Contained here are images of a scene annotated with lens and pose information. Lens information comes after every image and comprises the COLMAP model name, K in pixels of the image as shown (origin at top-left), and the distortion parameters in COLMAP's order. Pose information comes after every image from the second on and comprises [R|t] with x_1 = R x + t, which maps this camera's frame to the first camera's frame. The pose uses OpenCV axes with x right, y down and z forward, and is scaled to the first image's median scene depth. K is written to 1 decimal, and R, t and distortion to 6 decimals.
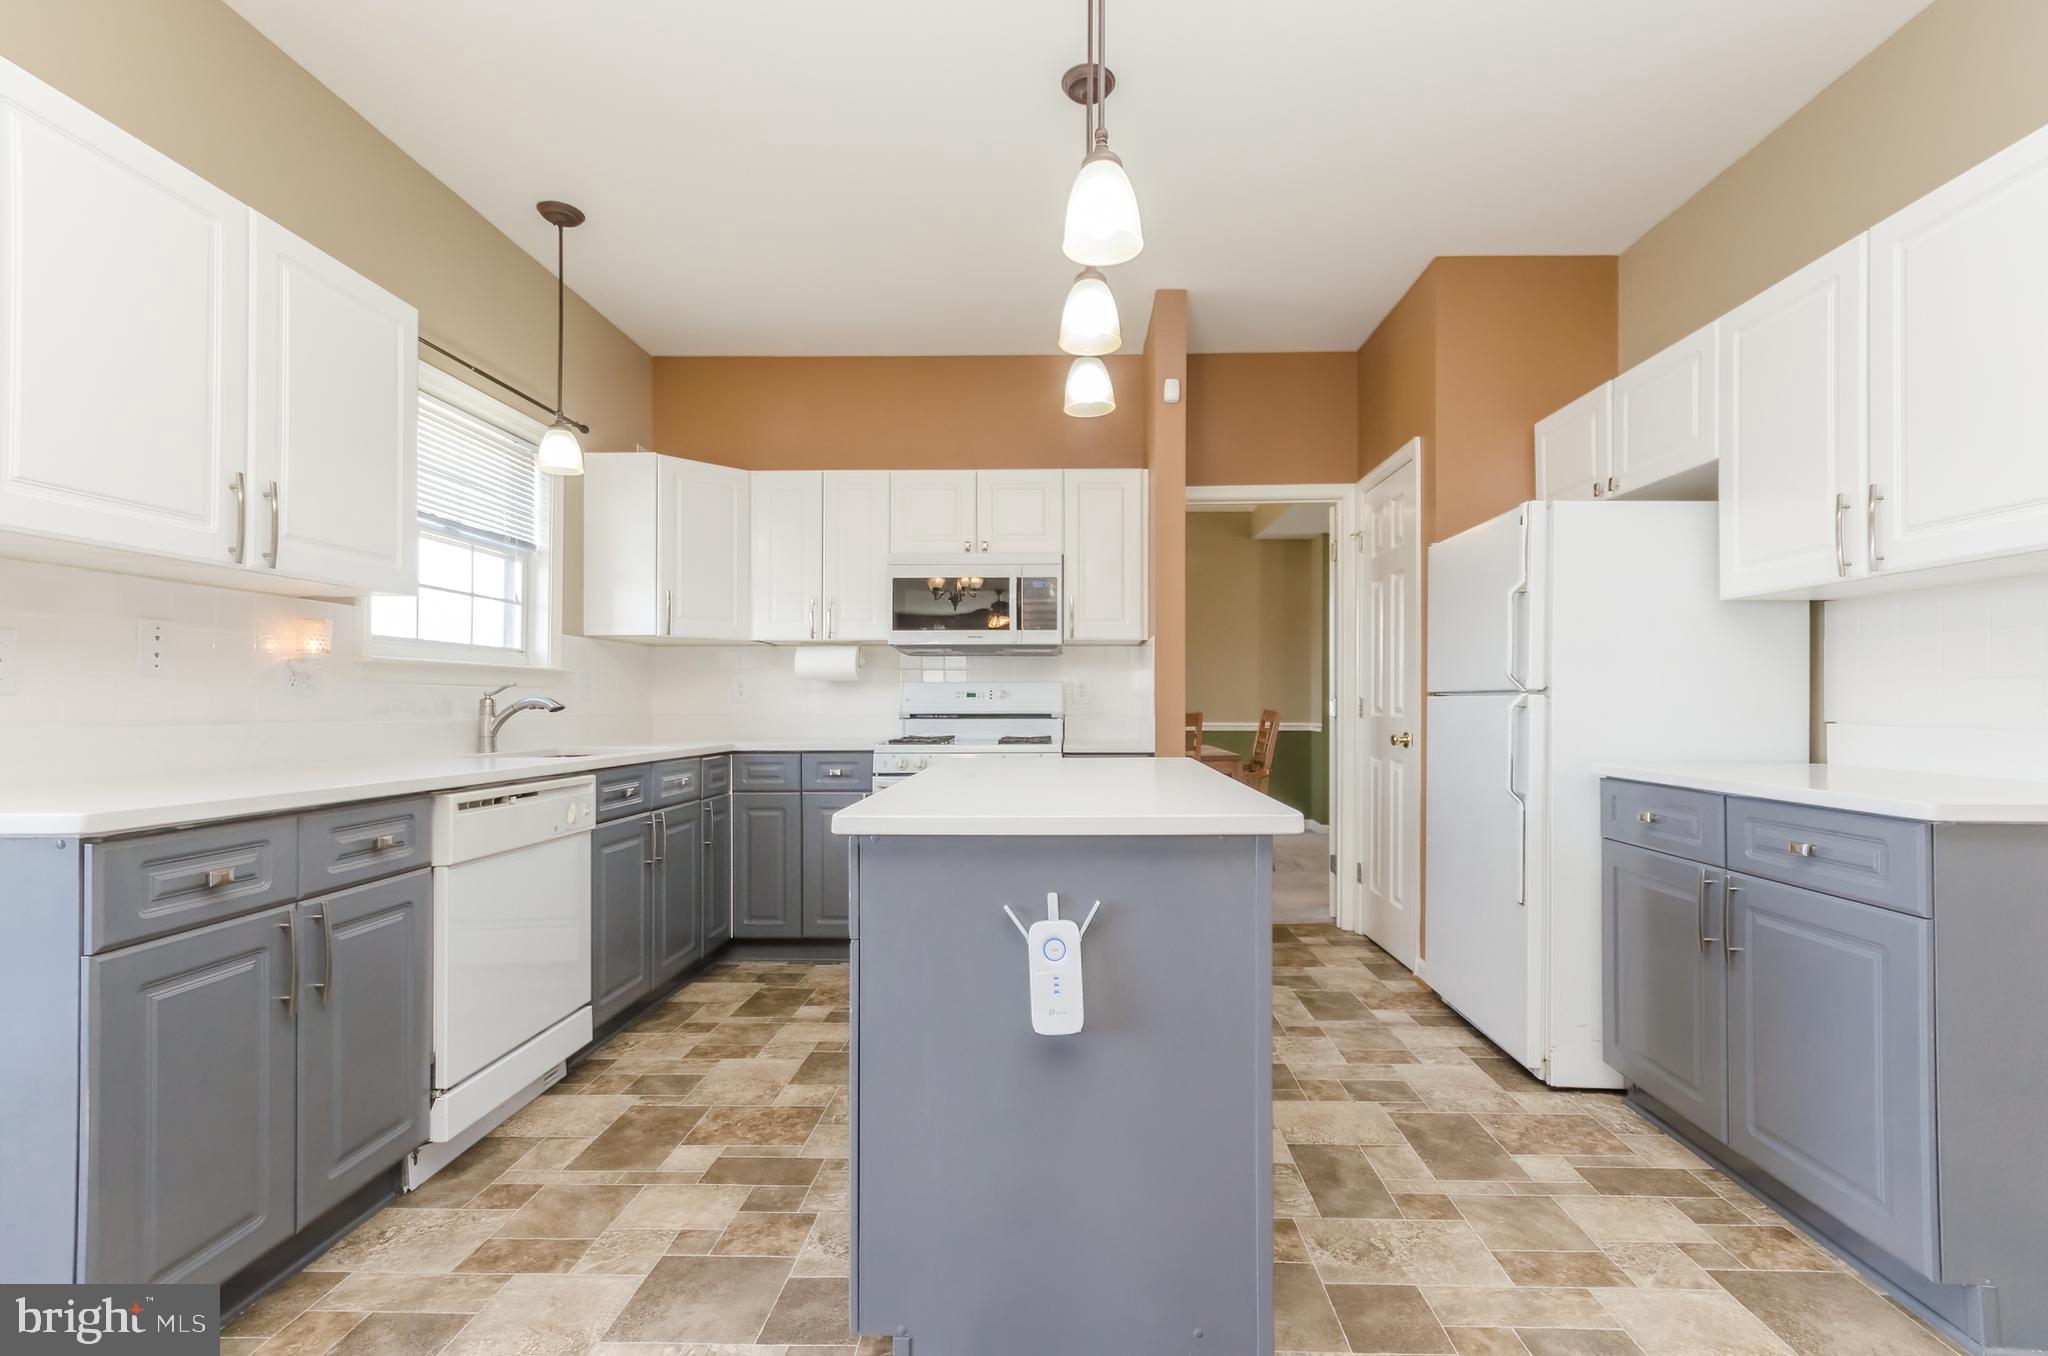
lens RADIAL K [[897.8, 0, 1060.6], [0, 897.8, 695.3], [0, 0, 1]] dist [0.009382, -0.001397]
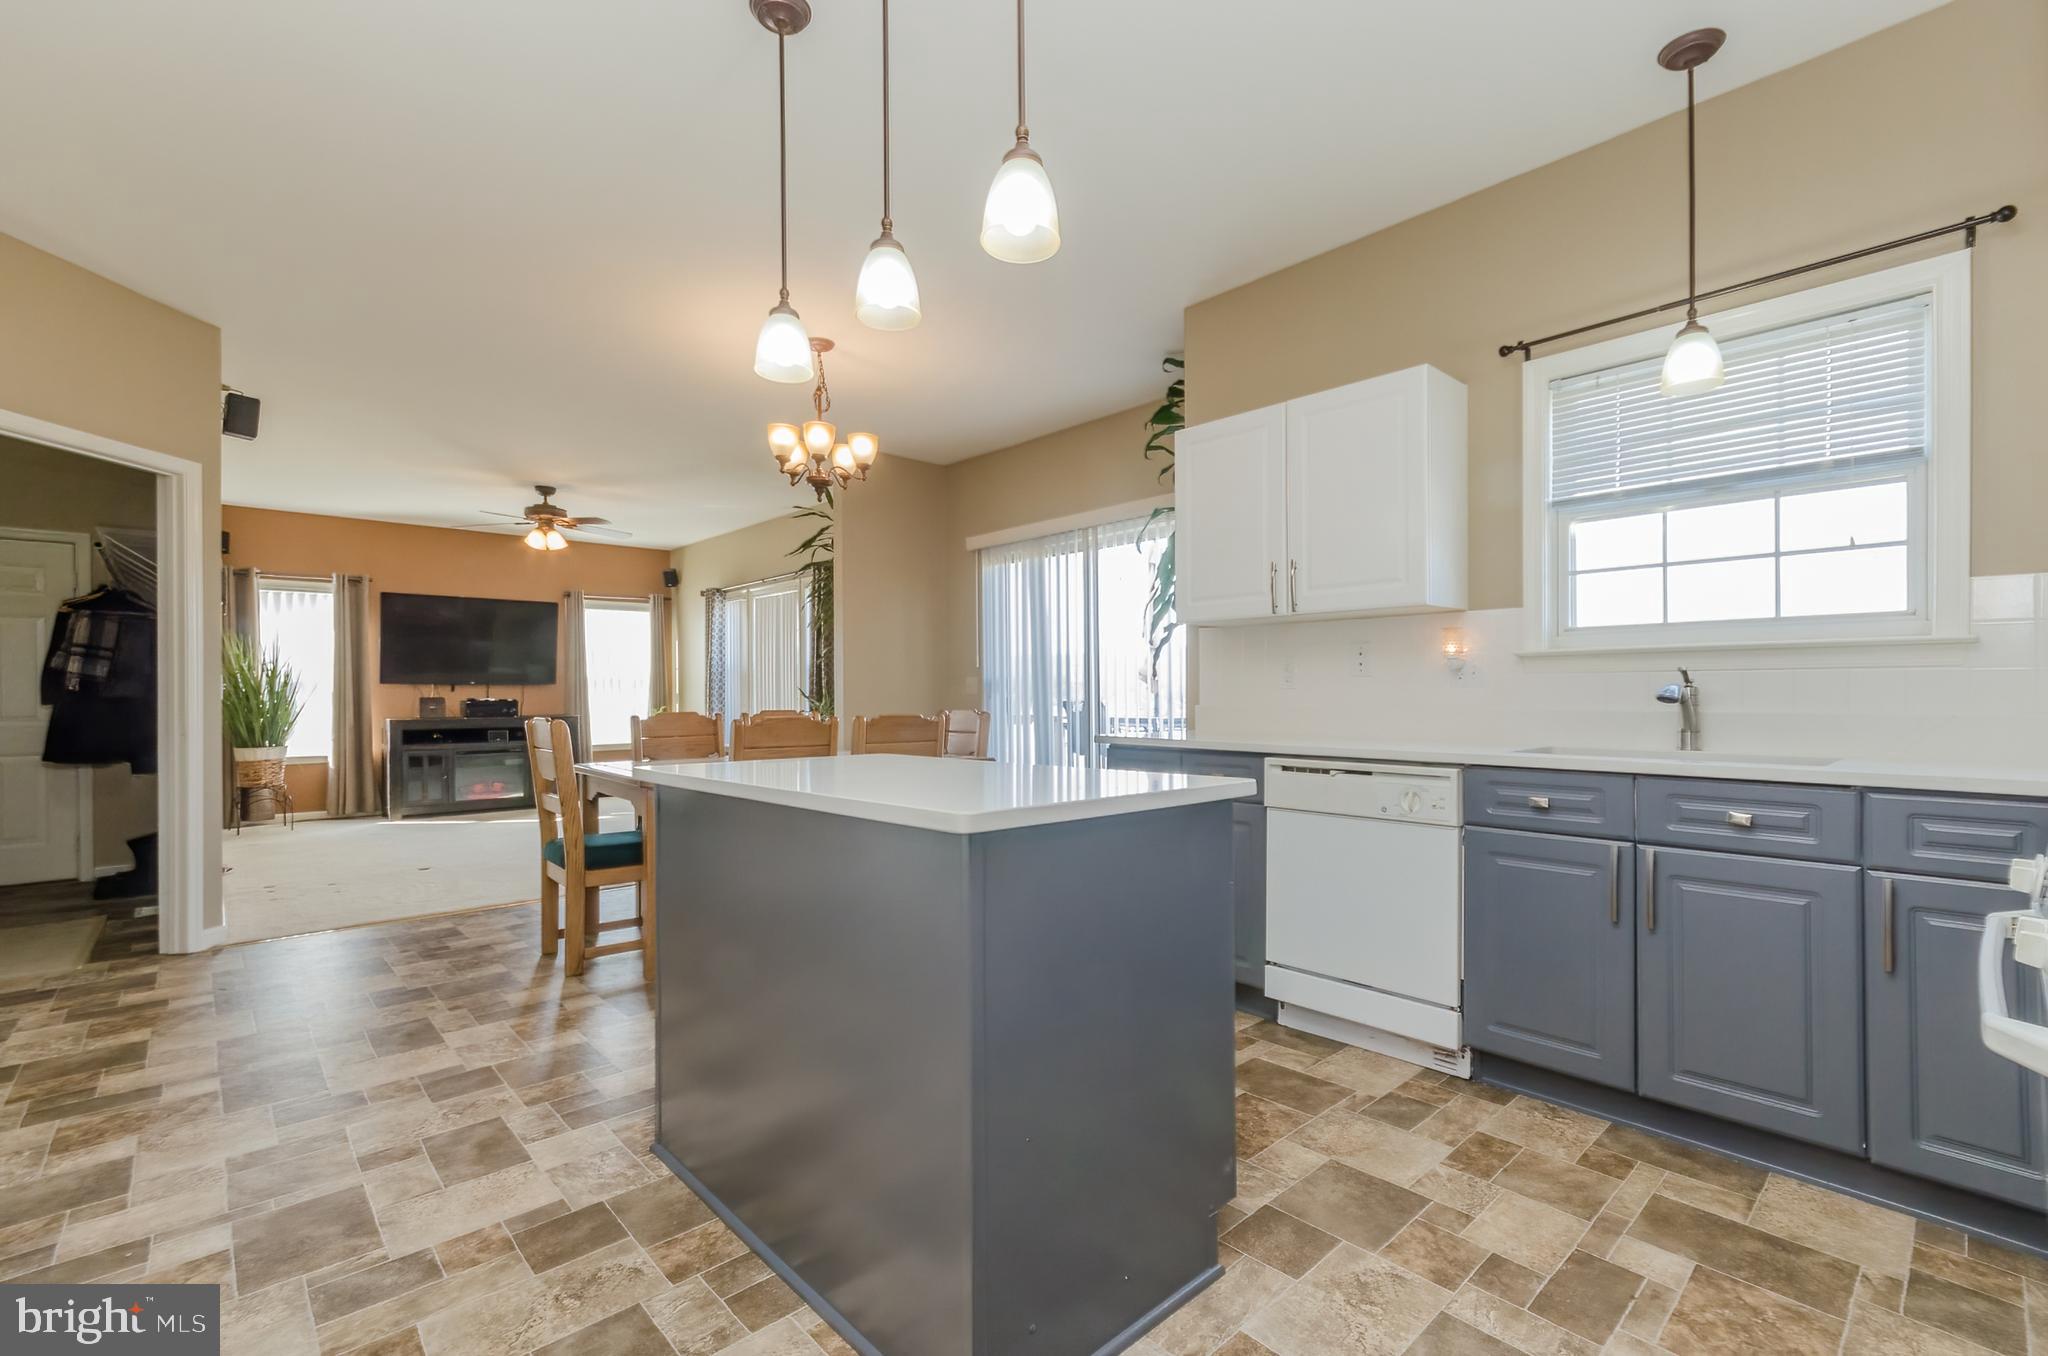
lens RADIAL K [[897.8, 0, 1036.2], [0, 897.8, 702.8], [0, 0, 1]] dist [0.009382, -0.001397]
pose [[-0.728395, 0.003499, -0.685149, 0.647911], [0.007341, 0.999969, -0.002698, 0.028551], [0.685119, -0.006995, -0.728398, 2.037700]]
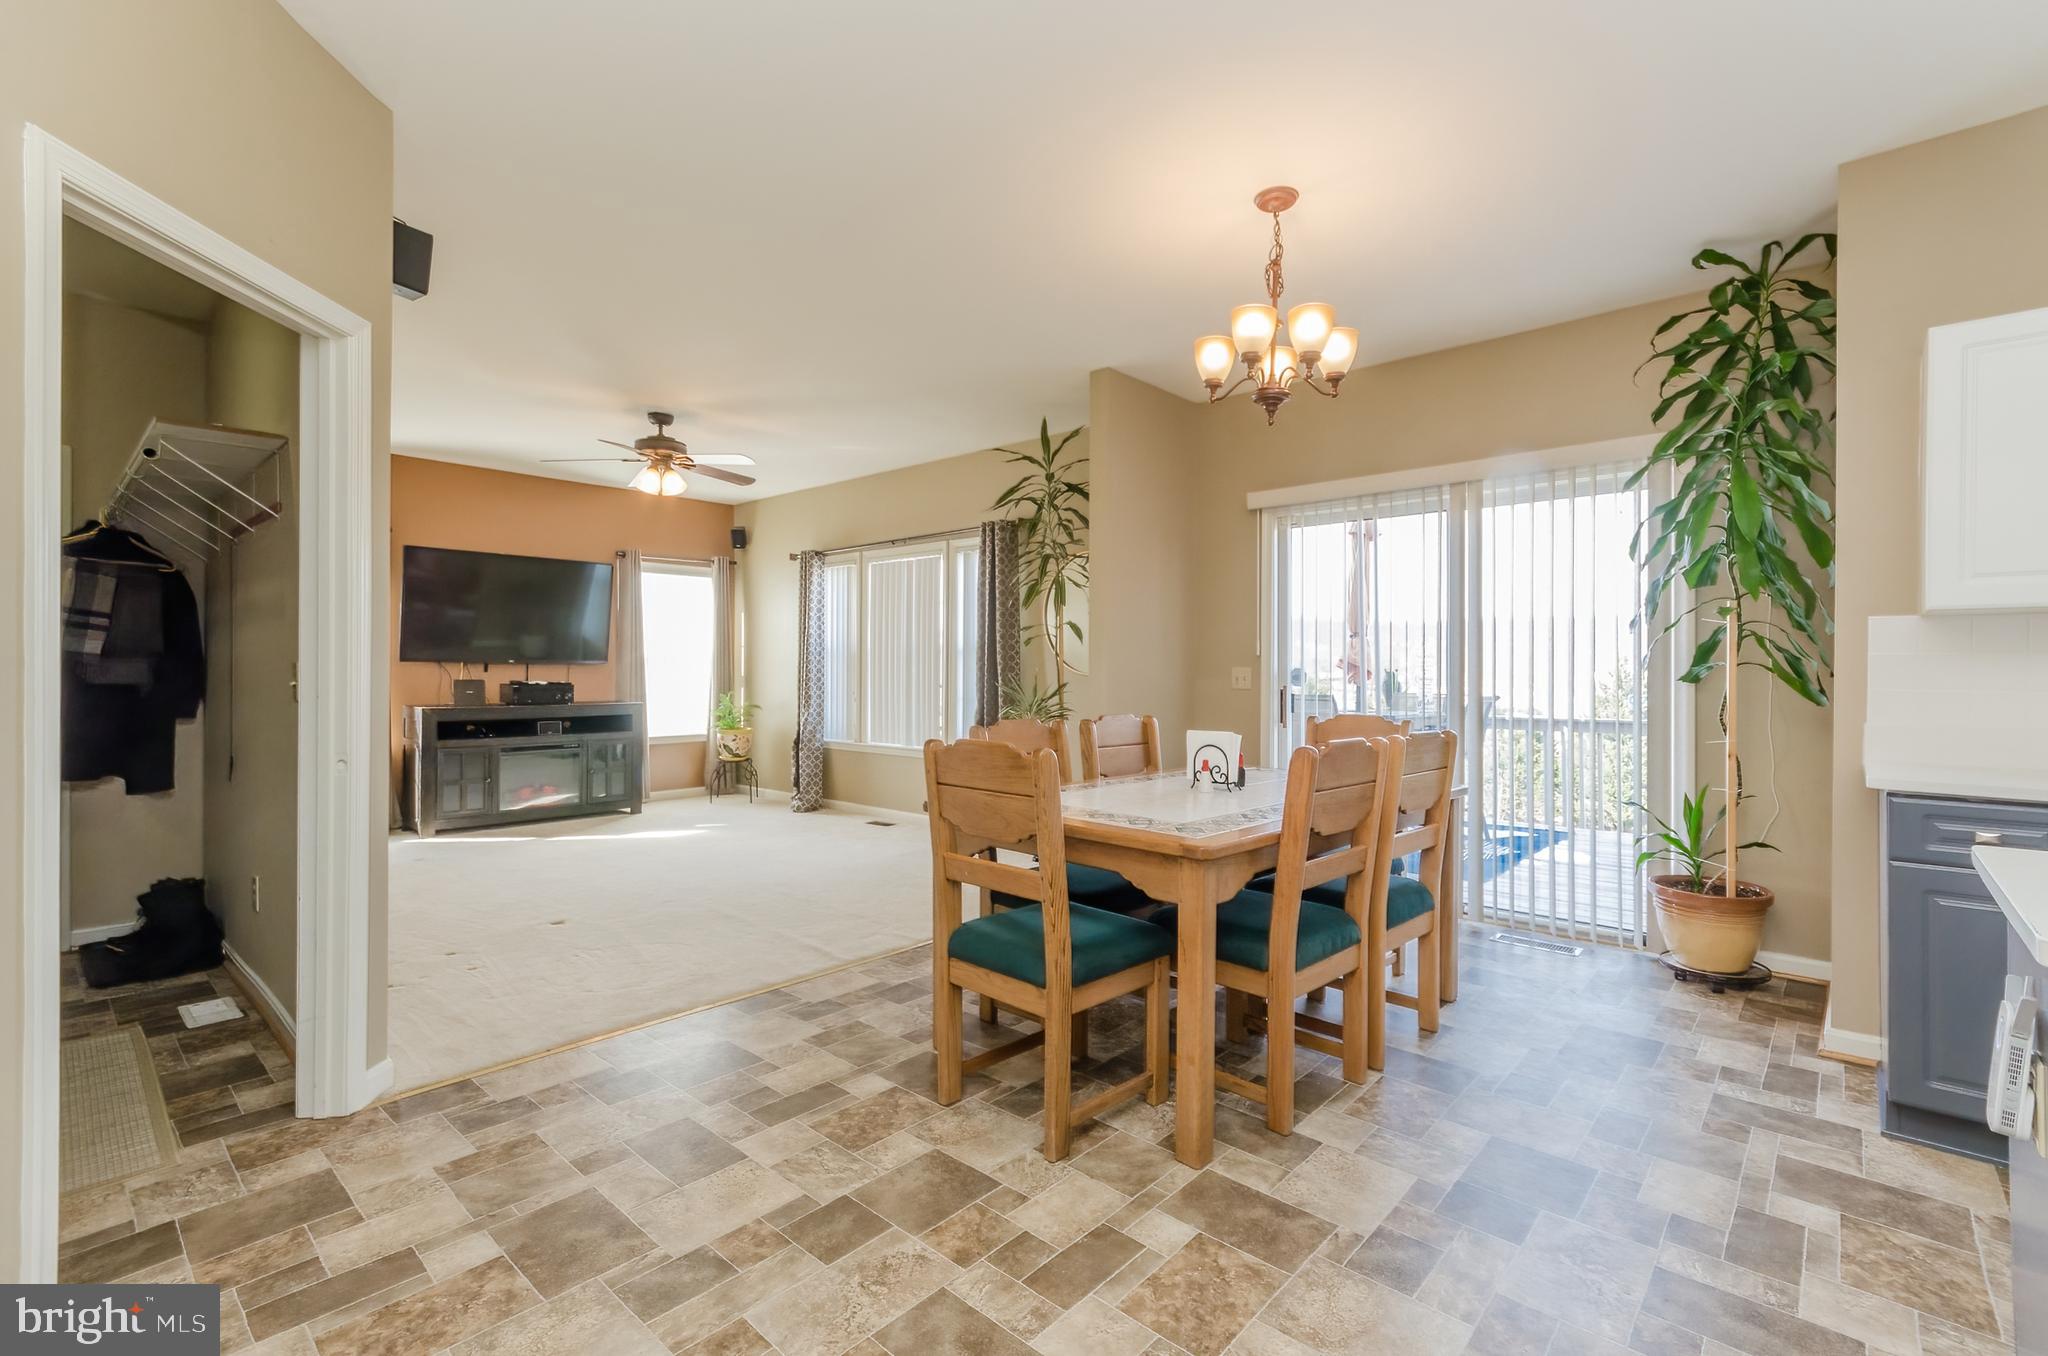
lens RADIAL K [[909.2, 0, 1029.5], [0, 909.2, 678.9], [0, 0, 1]] dist [0.002286, 0.001474]
pose [[-0.665807, -0.005105, -0.746106, 0.751705], [-0.004232, 0.999986, -0.003065, 0.008010], [0.746112, 0.001117, -0.665820, 1.620427]]
